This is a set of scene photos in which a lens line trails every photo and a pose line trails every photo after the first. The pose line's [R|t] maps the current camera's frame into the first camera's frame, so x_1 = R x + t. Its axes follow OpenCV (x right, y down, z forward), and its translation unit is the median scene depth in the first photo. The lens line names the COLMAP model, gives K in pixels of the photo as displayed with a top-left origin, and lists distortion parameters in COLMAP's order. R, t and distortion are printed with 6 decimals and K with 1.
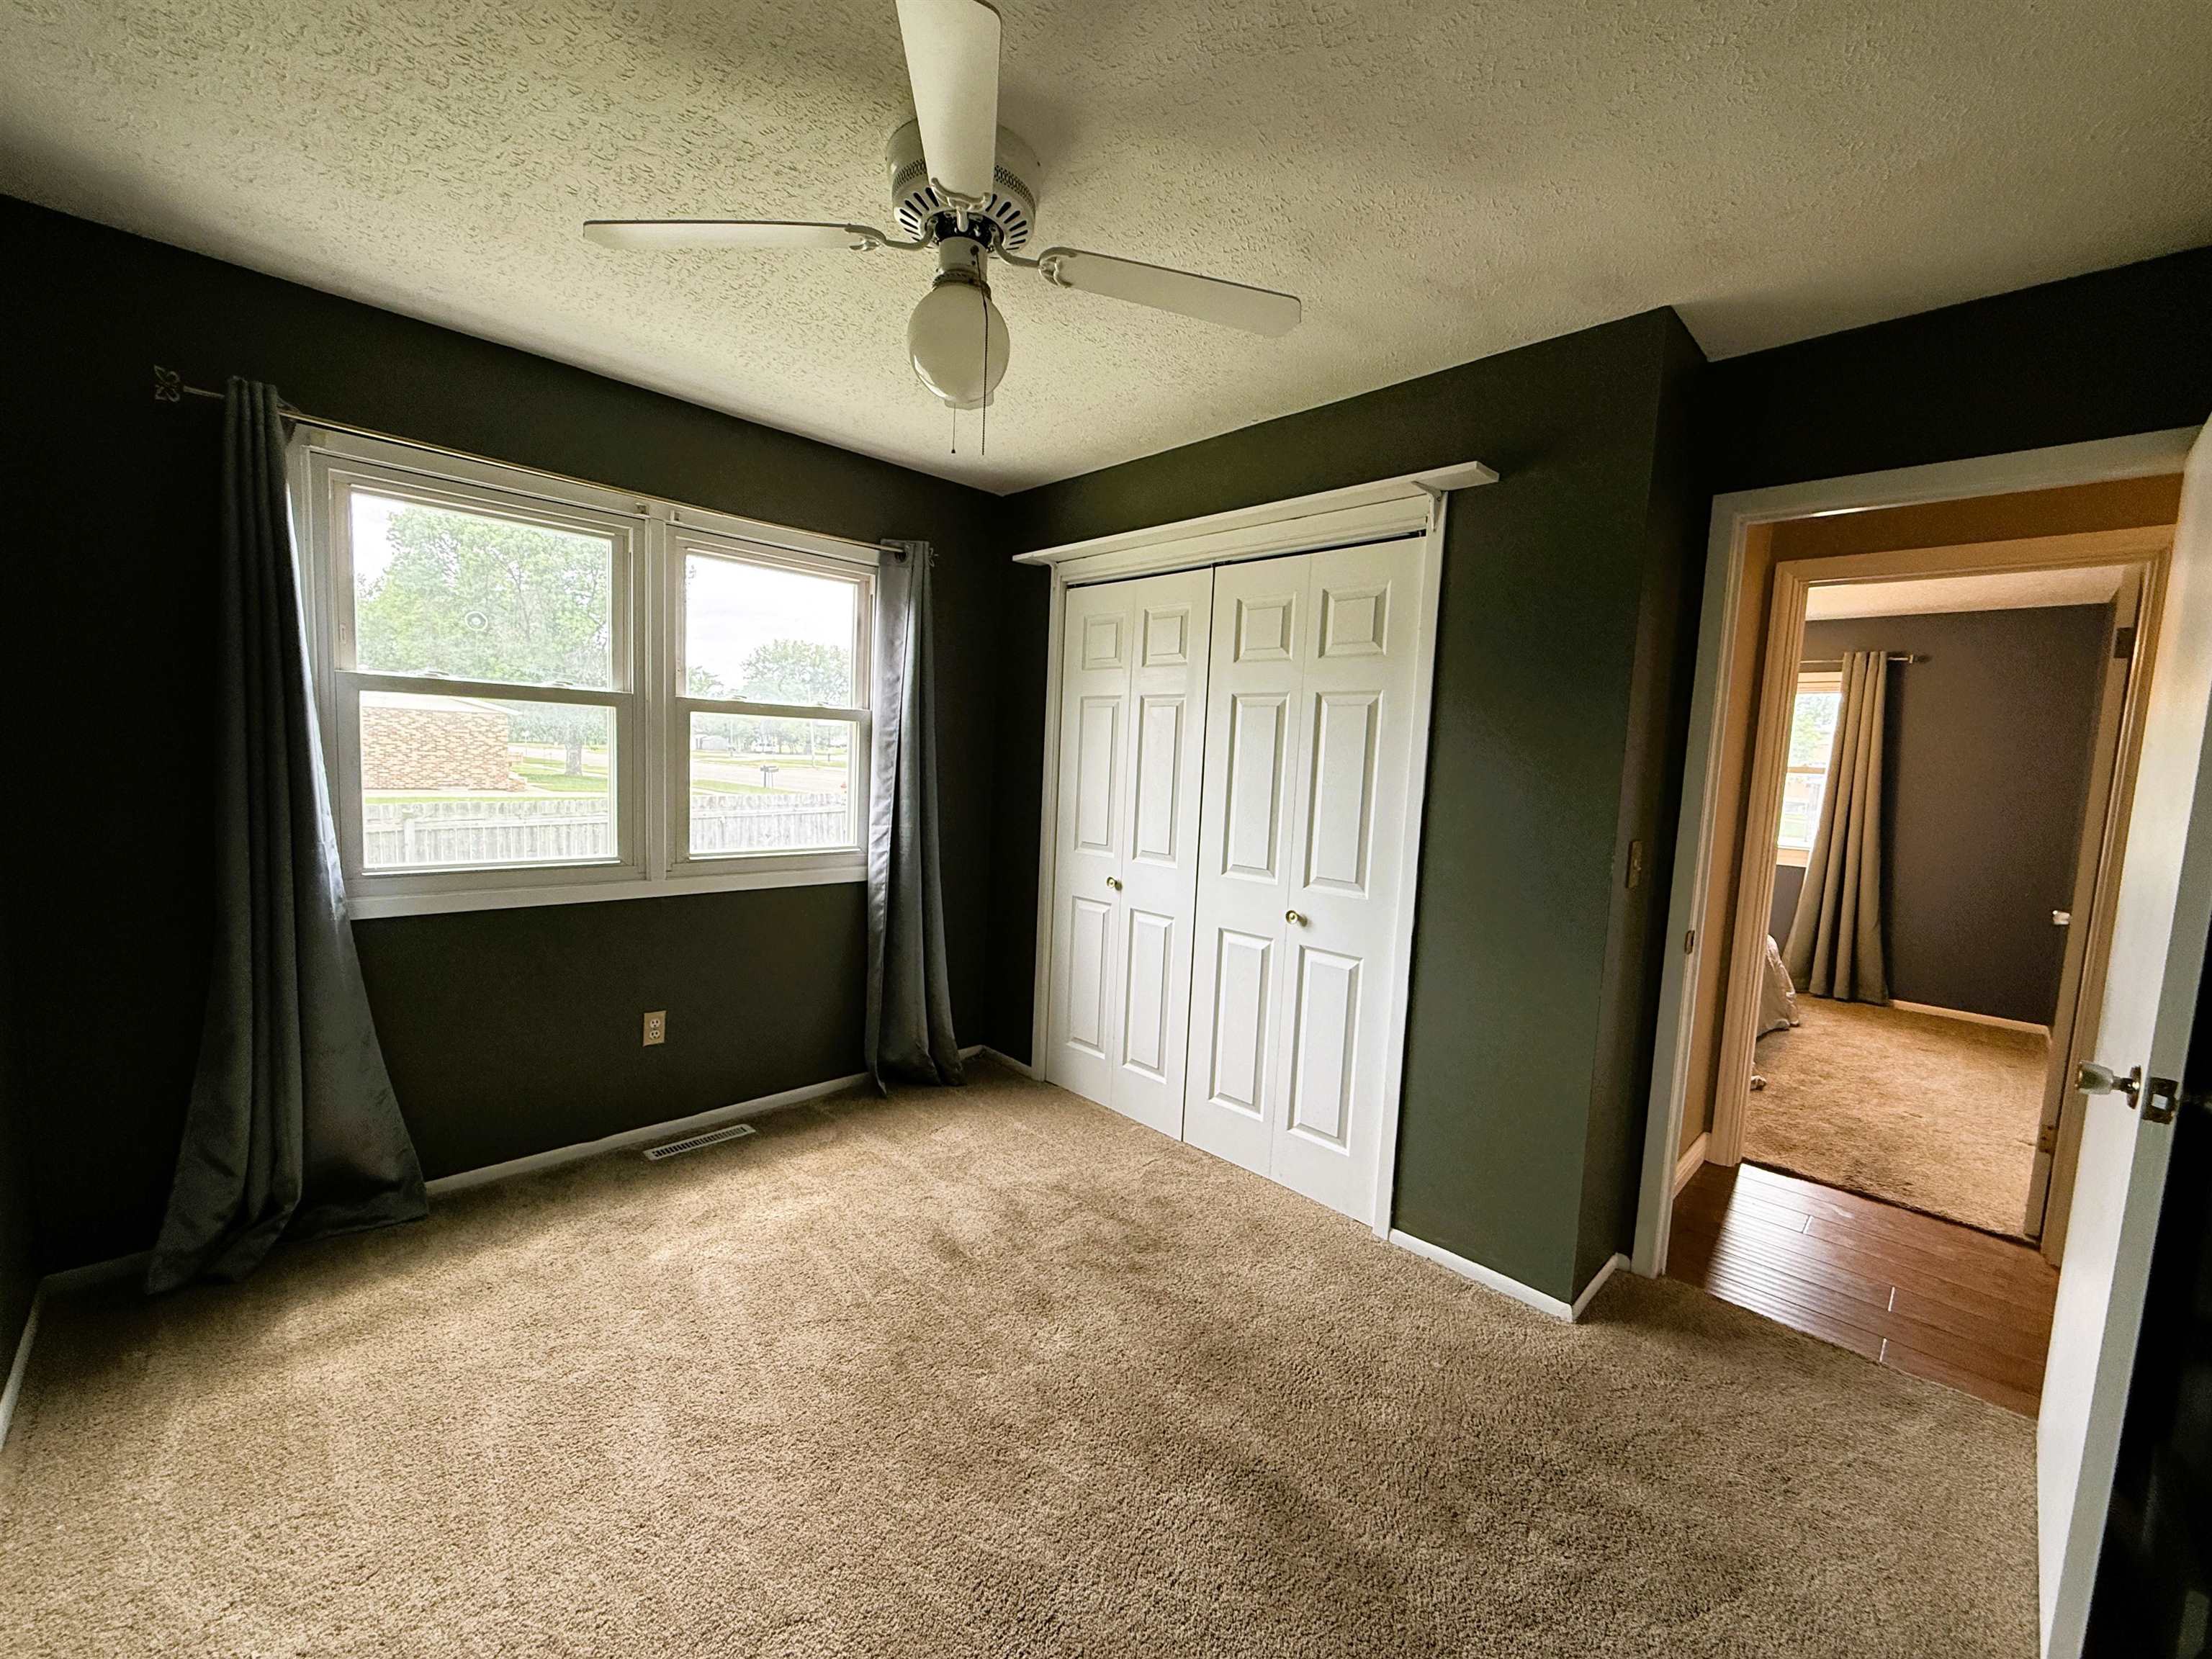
lens RADIAL K [[879.2, 0, 1100.4], [0, 879.2, 833.2], [0, 0, 1]] dist [-0.000250, 0.000055]
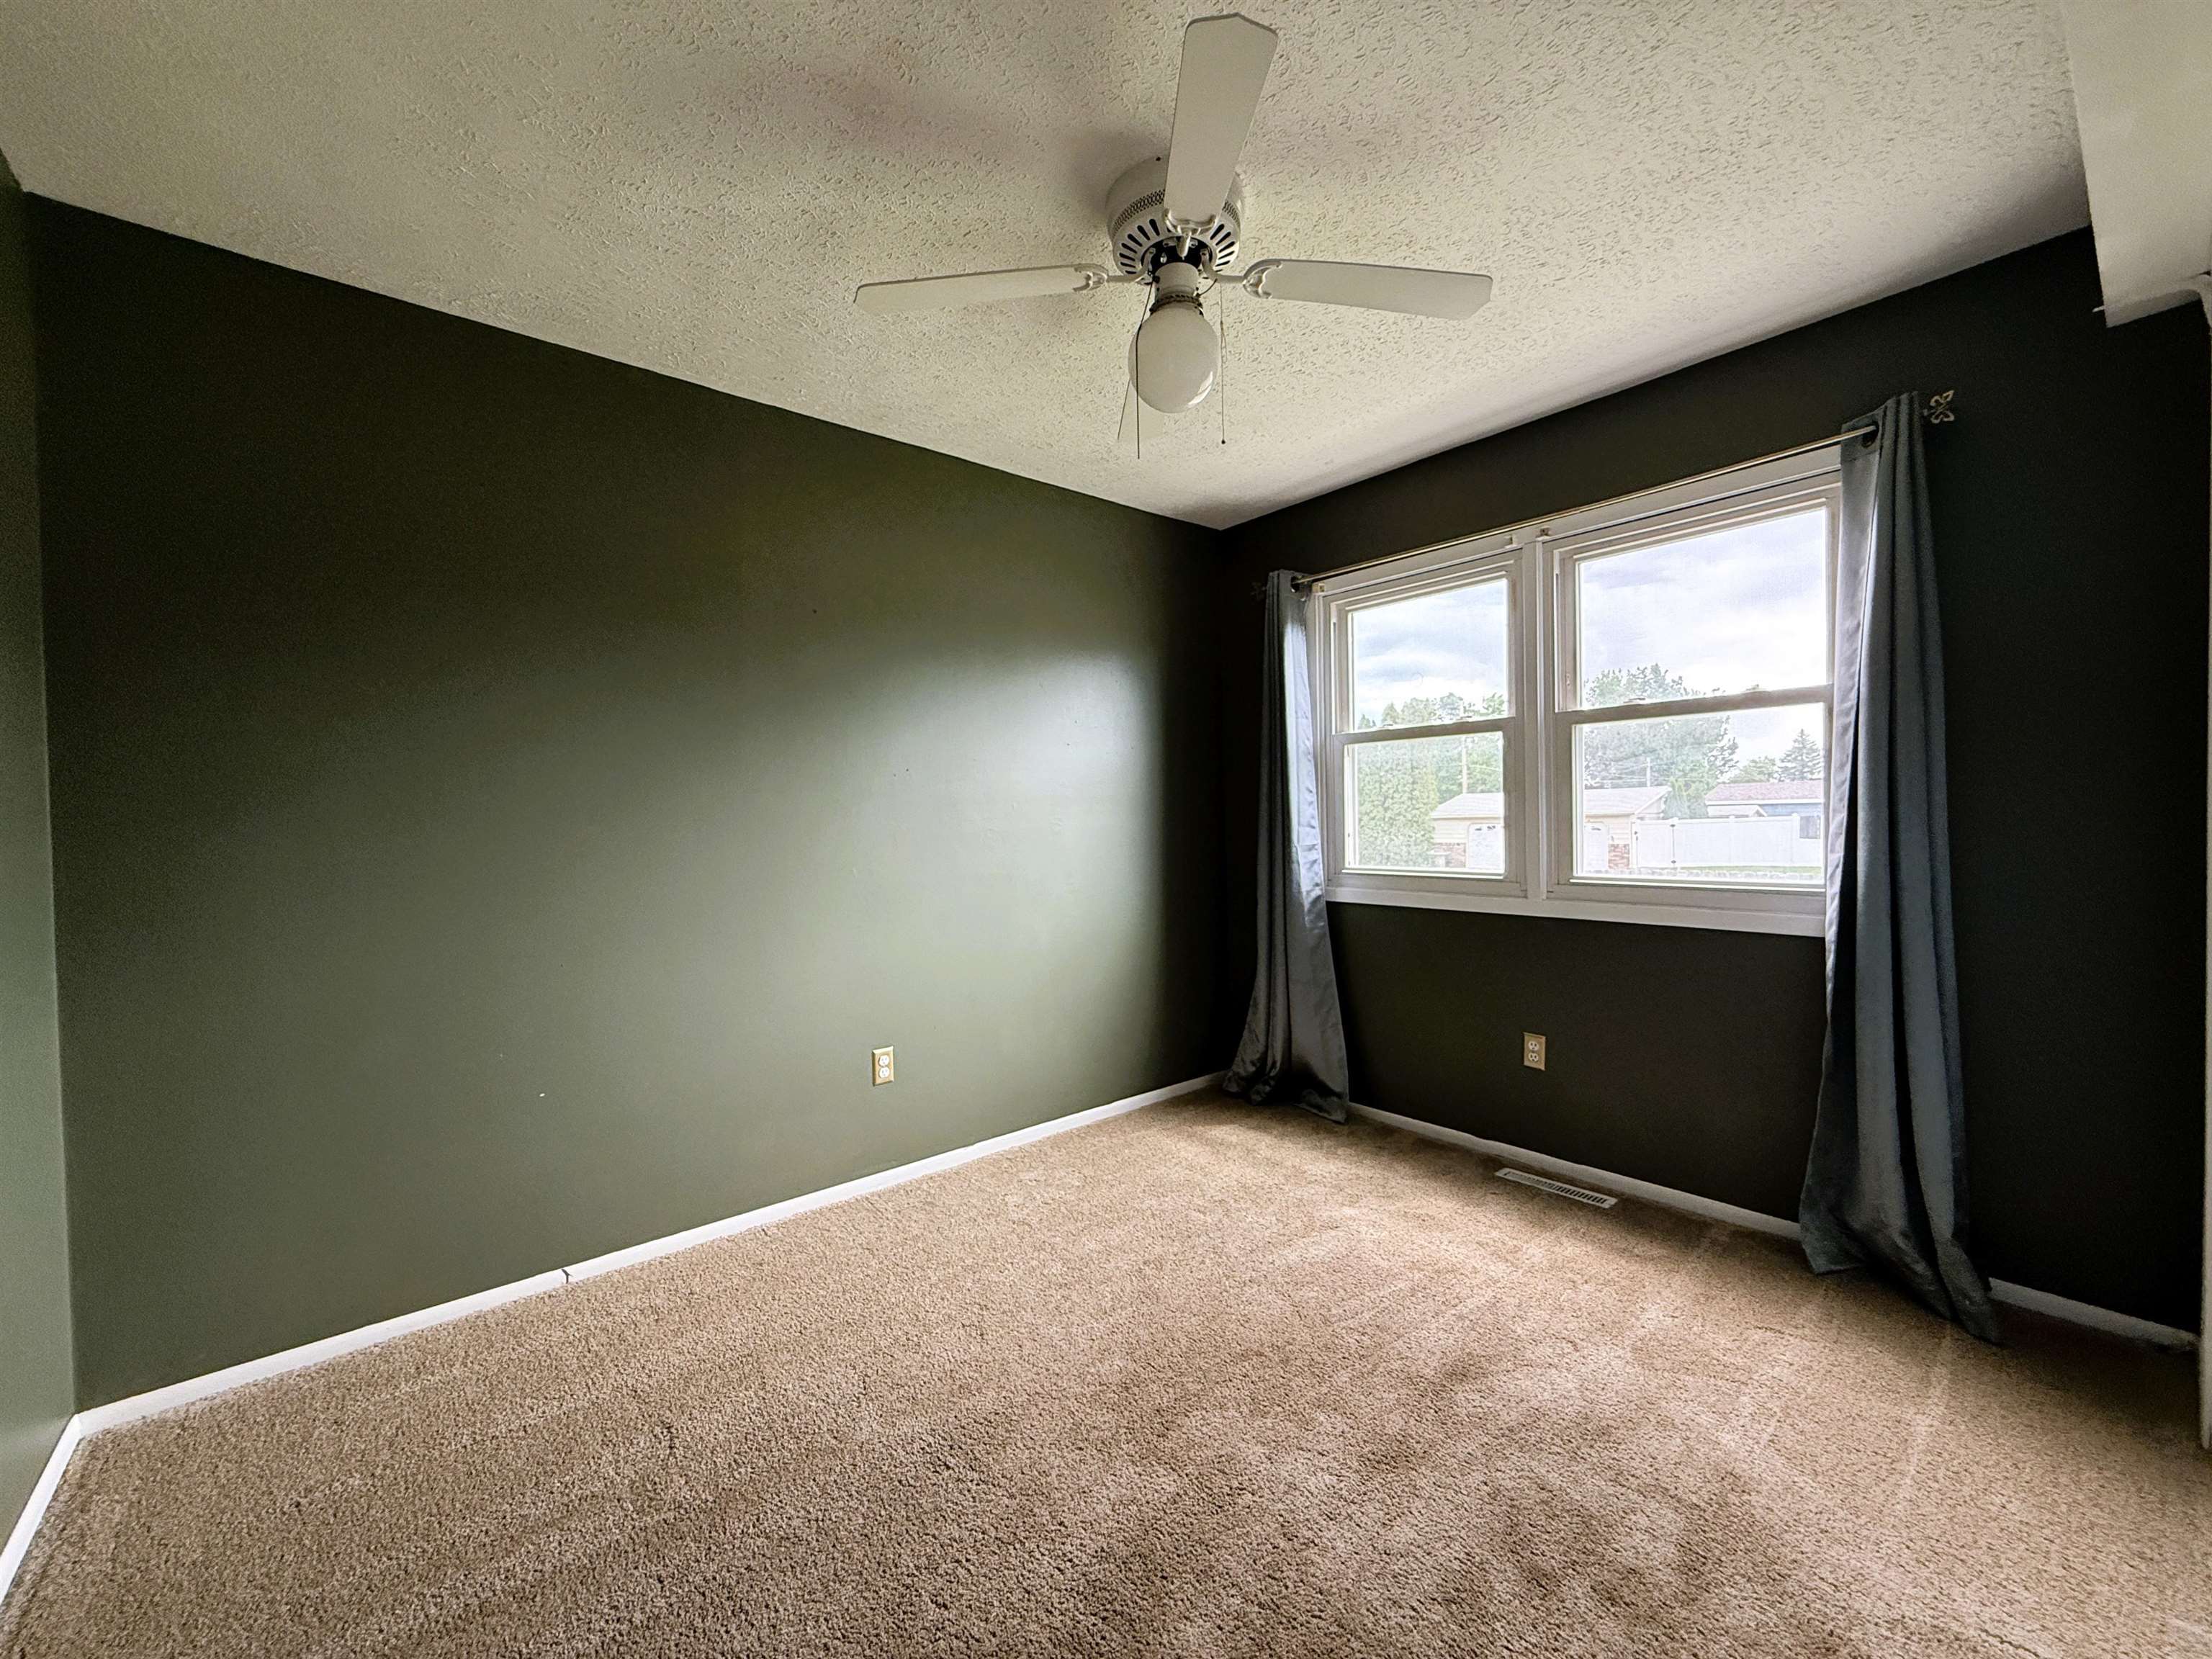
lens RADIAL K [[882.6, 0, 1102.8], [0, 882.6, 834.3], [0, 0, 1]] dist [0.001902, 0.000129]
pose [[-0.084229, -0.024082, -0.996155, 0.550819], [-0.070956, 0.997315, -0.018111, 0.033898], [0.993917, 0.069158, -0.085712, 0.619586]]
